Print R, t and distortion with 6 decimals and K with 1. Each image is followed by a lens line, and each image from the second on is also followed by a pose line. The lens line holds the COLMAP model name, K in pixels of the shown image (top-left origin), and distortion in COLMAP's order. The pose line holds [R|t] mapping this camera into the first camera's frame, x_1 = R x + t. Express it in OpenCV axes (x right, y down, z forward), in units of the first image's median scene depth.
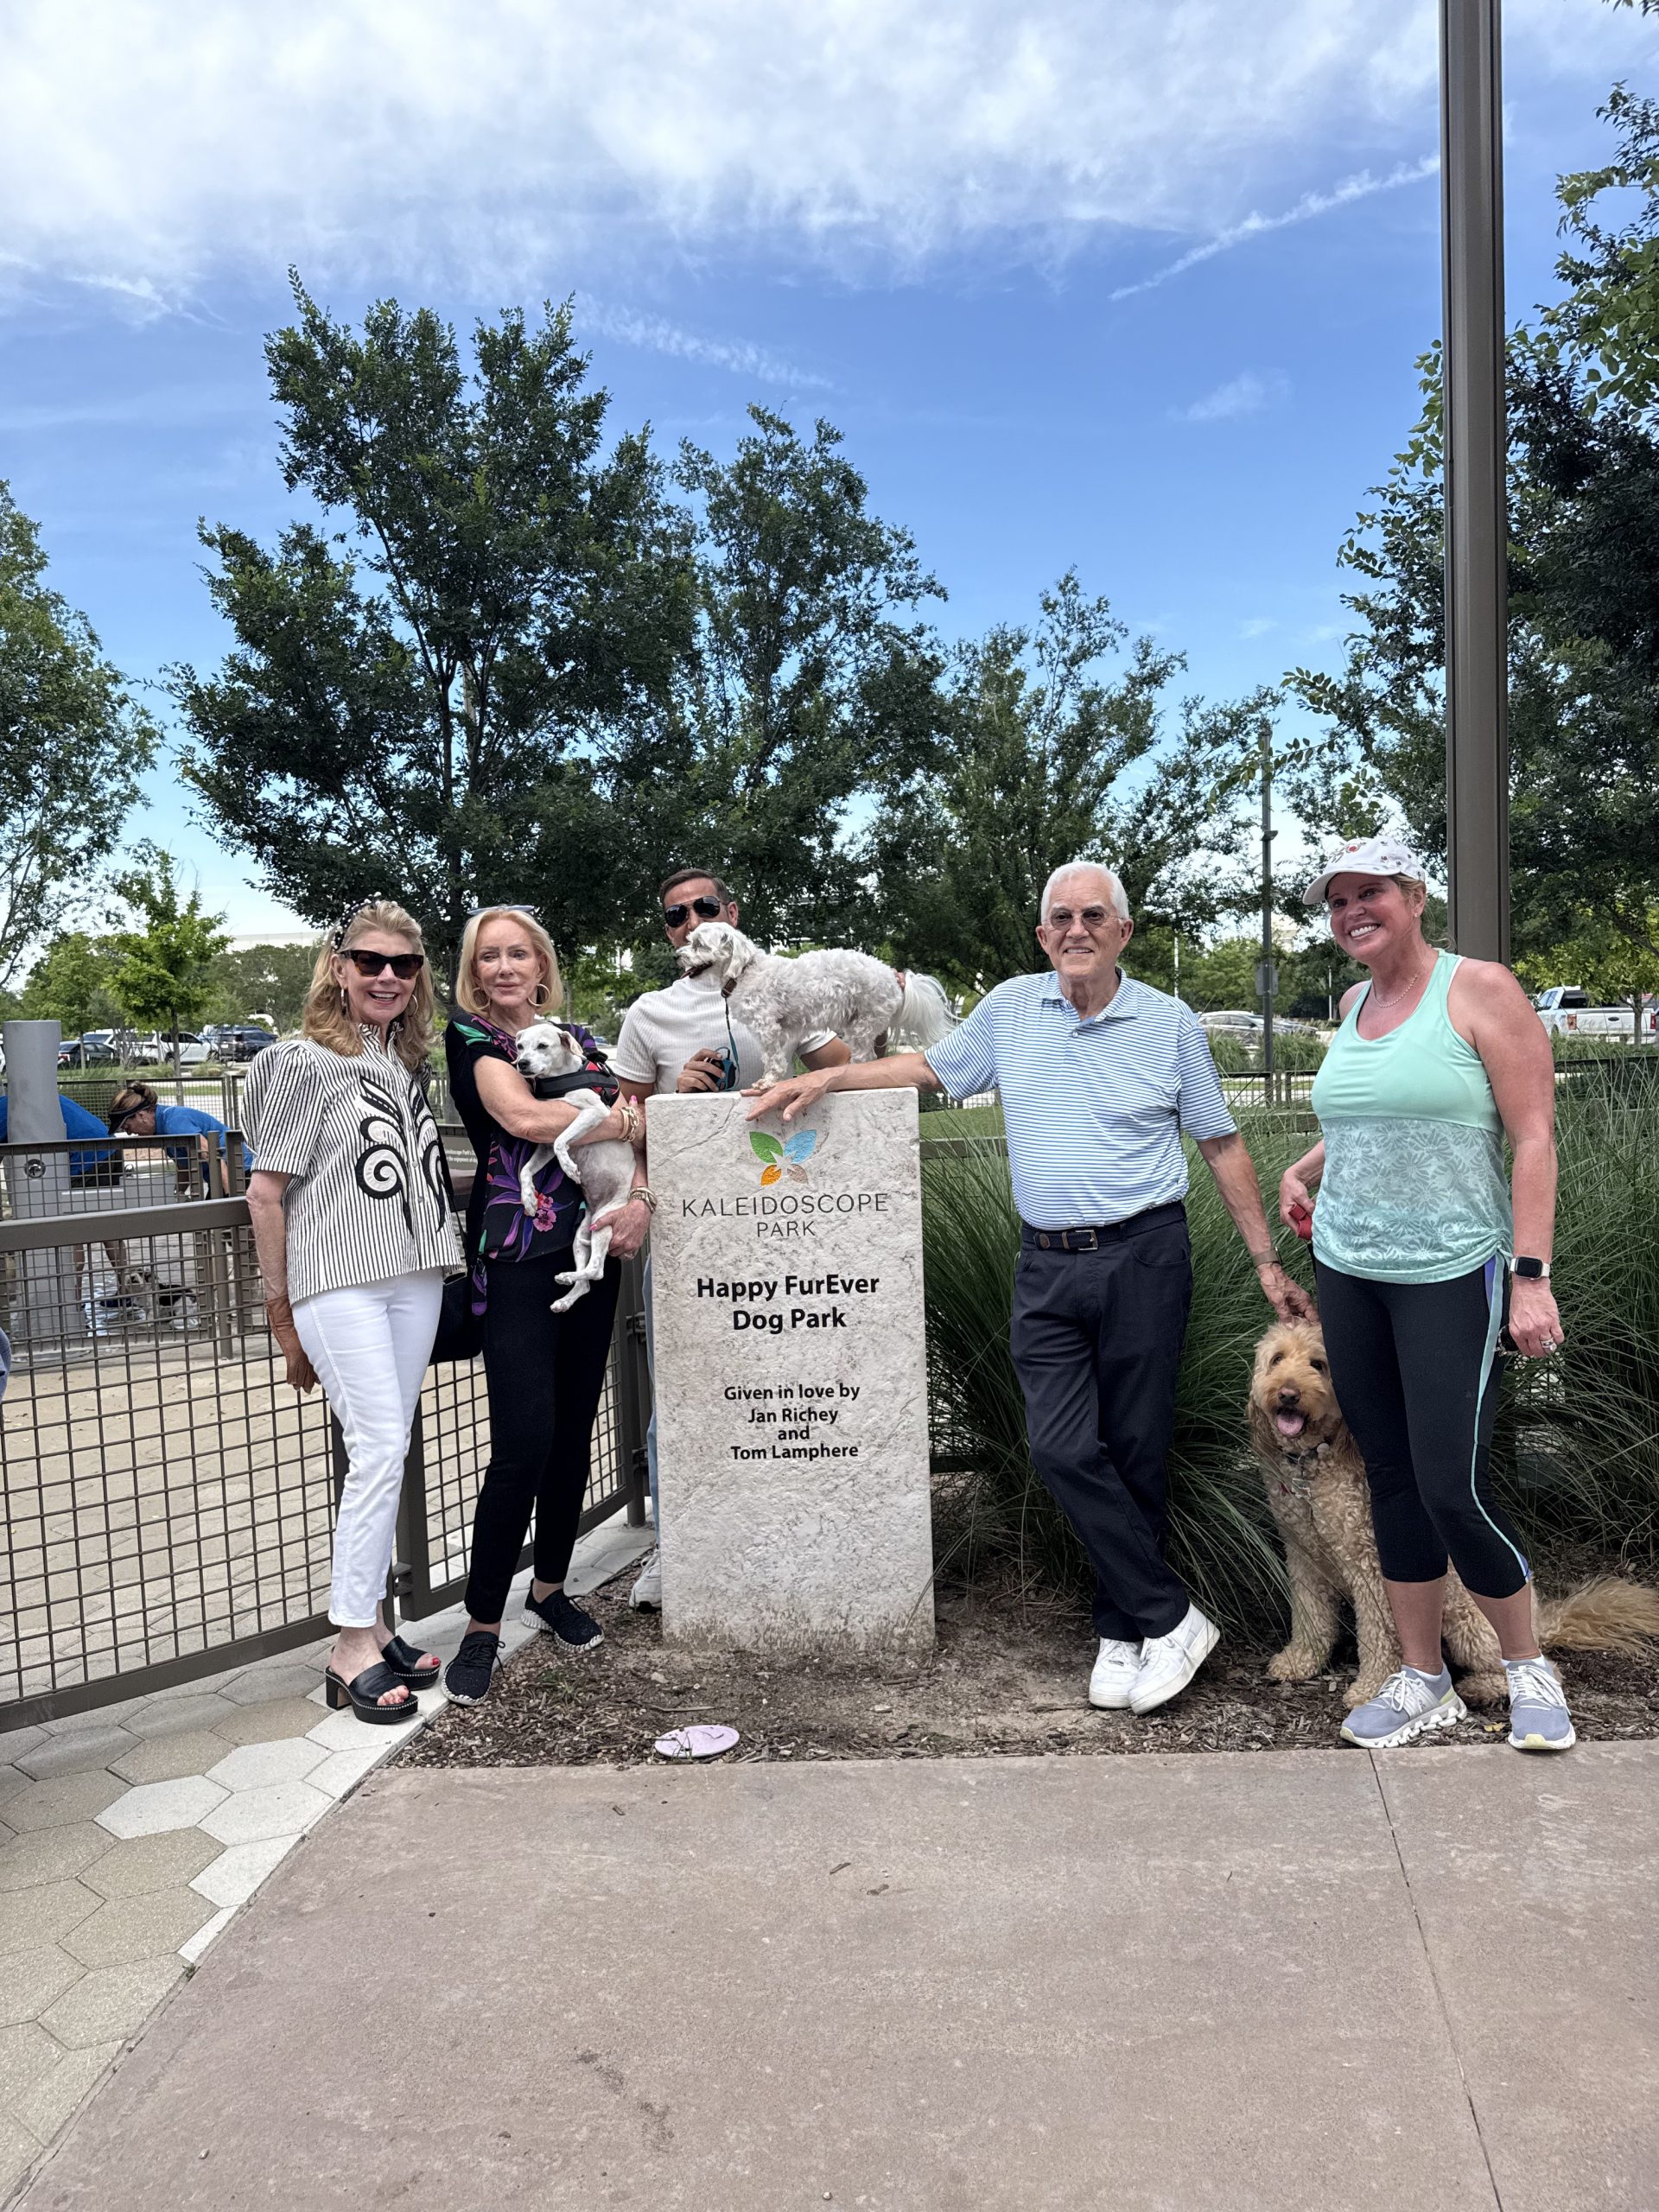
lens RADIAL K [[1548.0, 0, 822.7], [0, 1548.0, 1107.6], [0, 0, 1]] dist [0.053275, -0.059836]
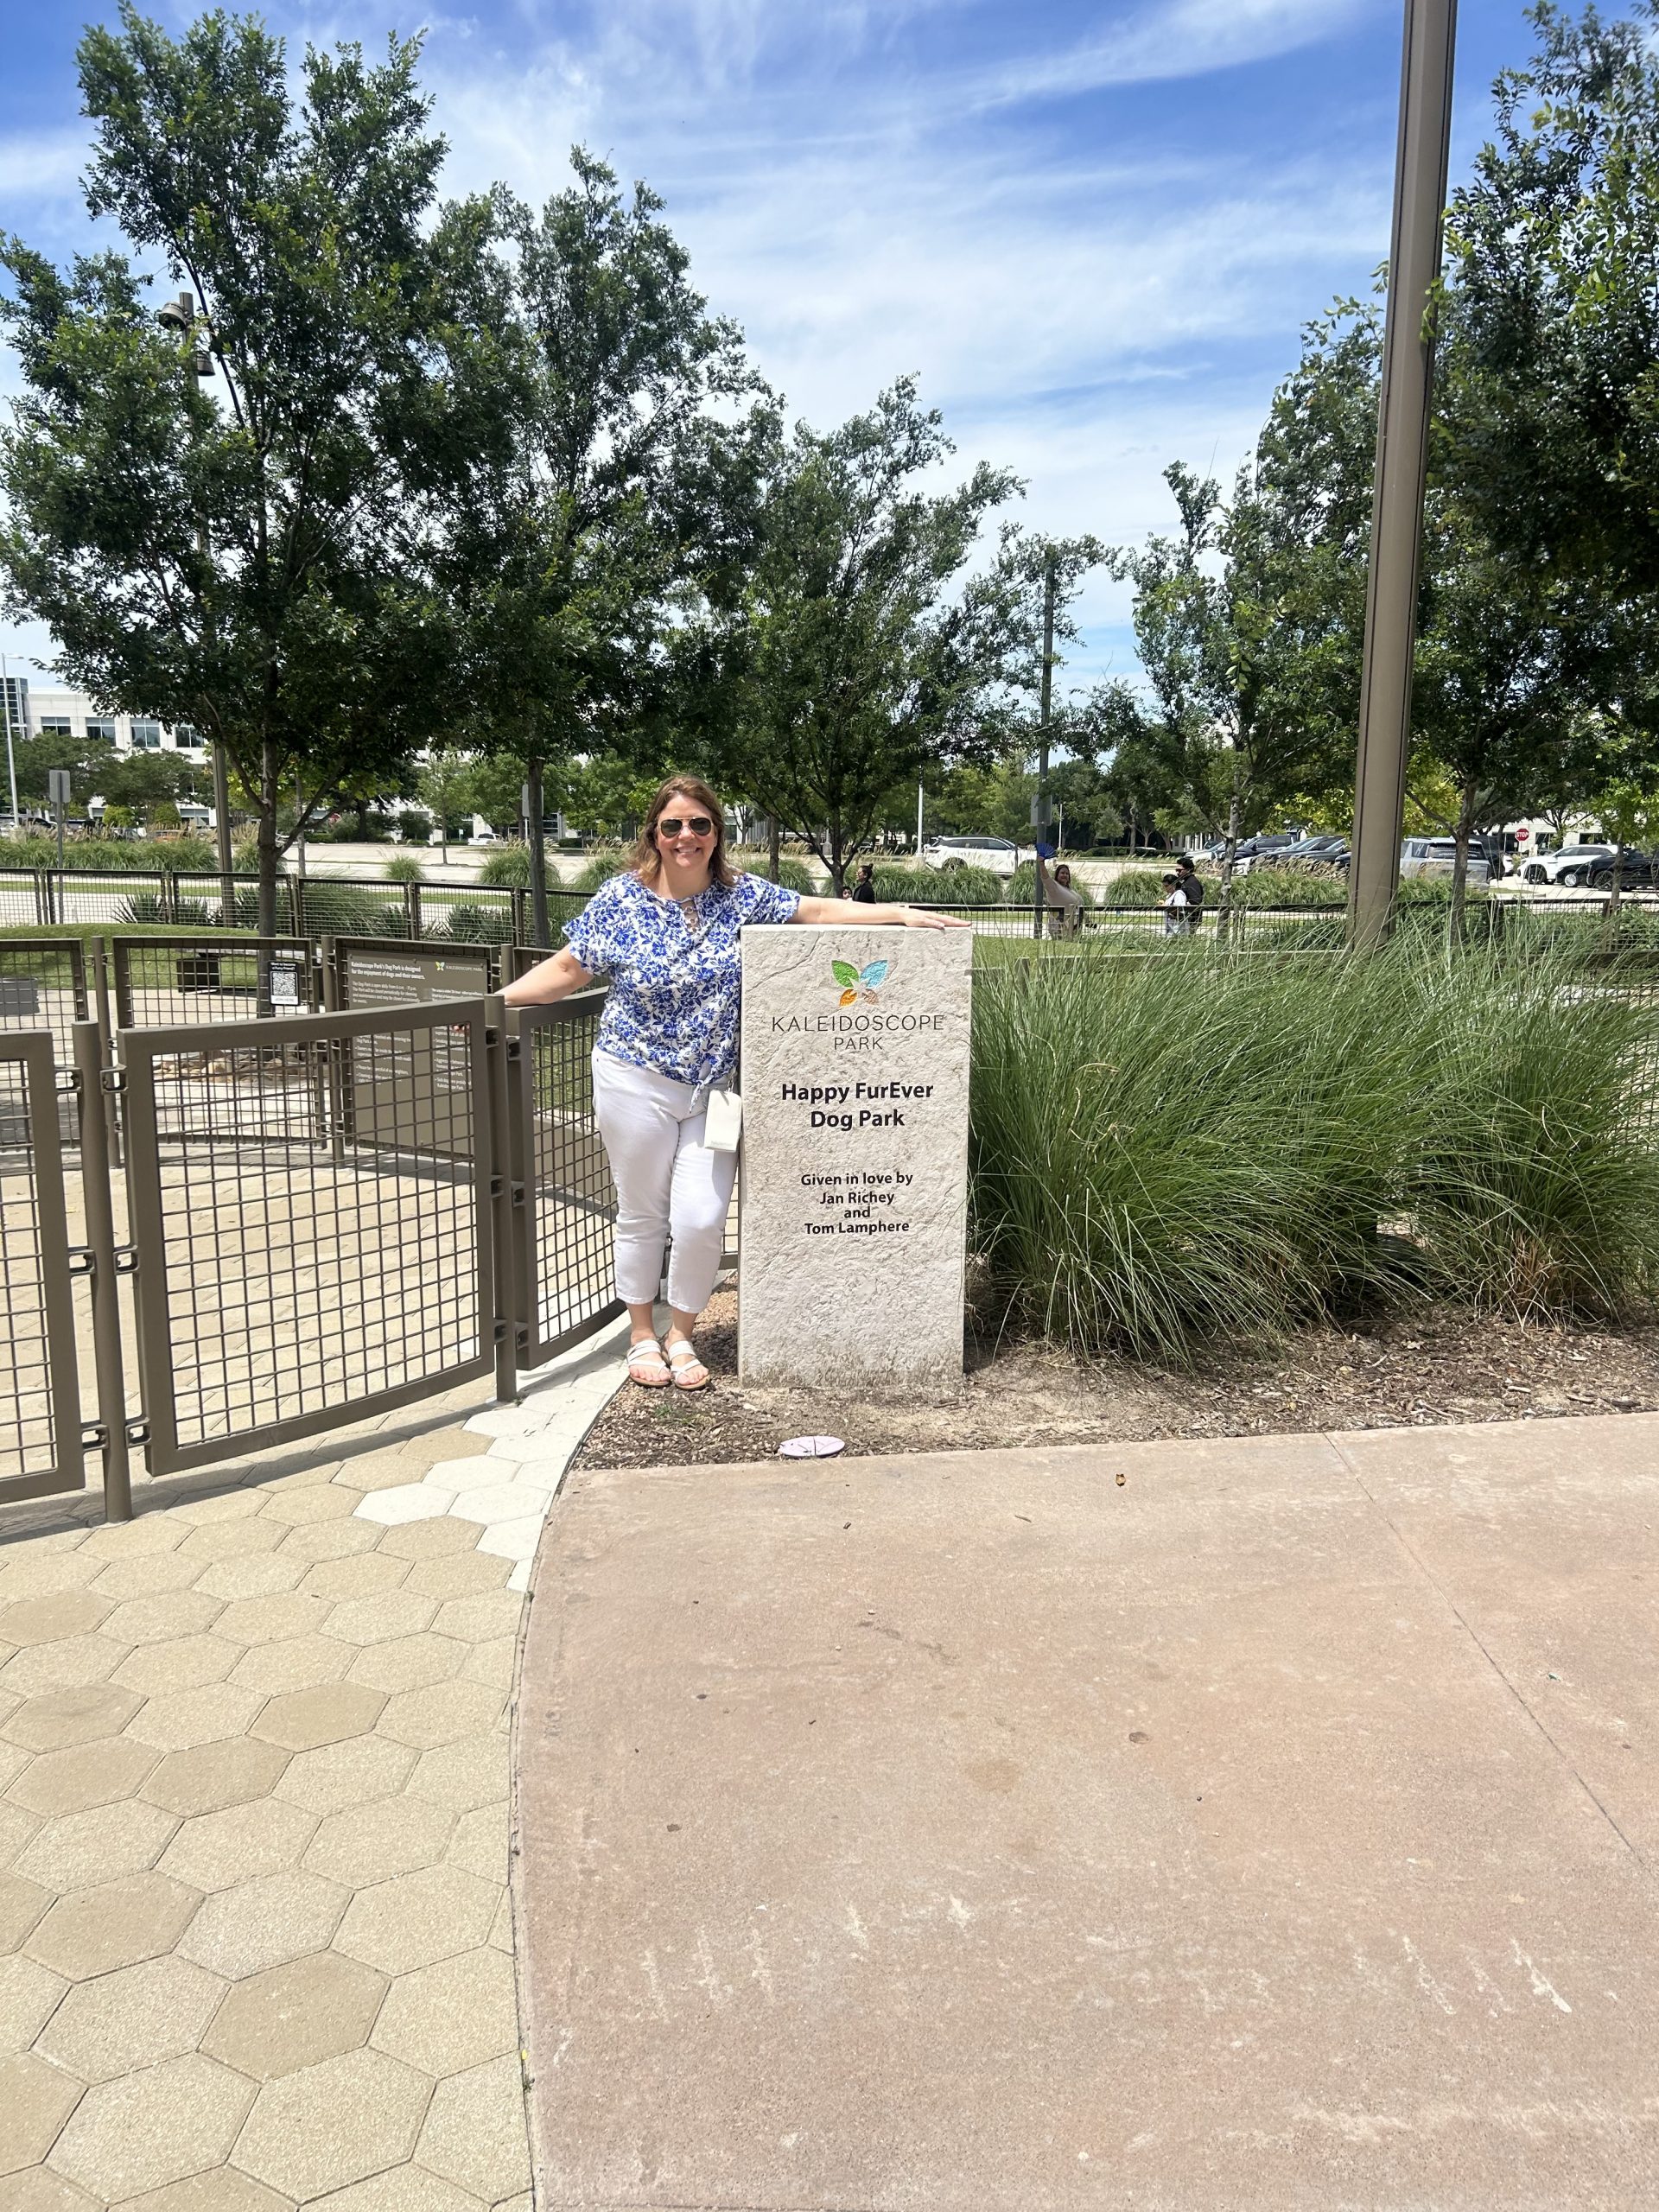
lens RADIAL K [[1635.2, 0, 830.9], [0, 1635.2, 1135.1], [0, 0, 1]] dist [0.098651, -0.159031]
pose [[0.982917, 0.005844, 0.183958, -0.273018], [-0.029037, 0.991903, 0.123636, -0.006637], [-0.181746, -0.126865, 0.975127, -0.229431]]
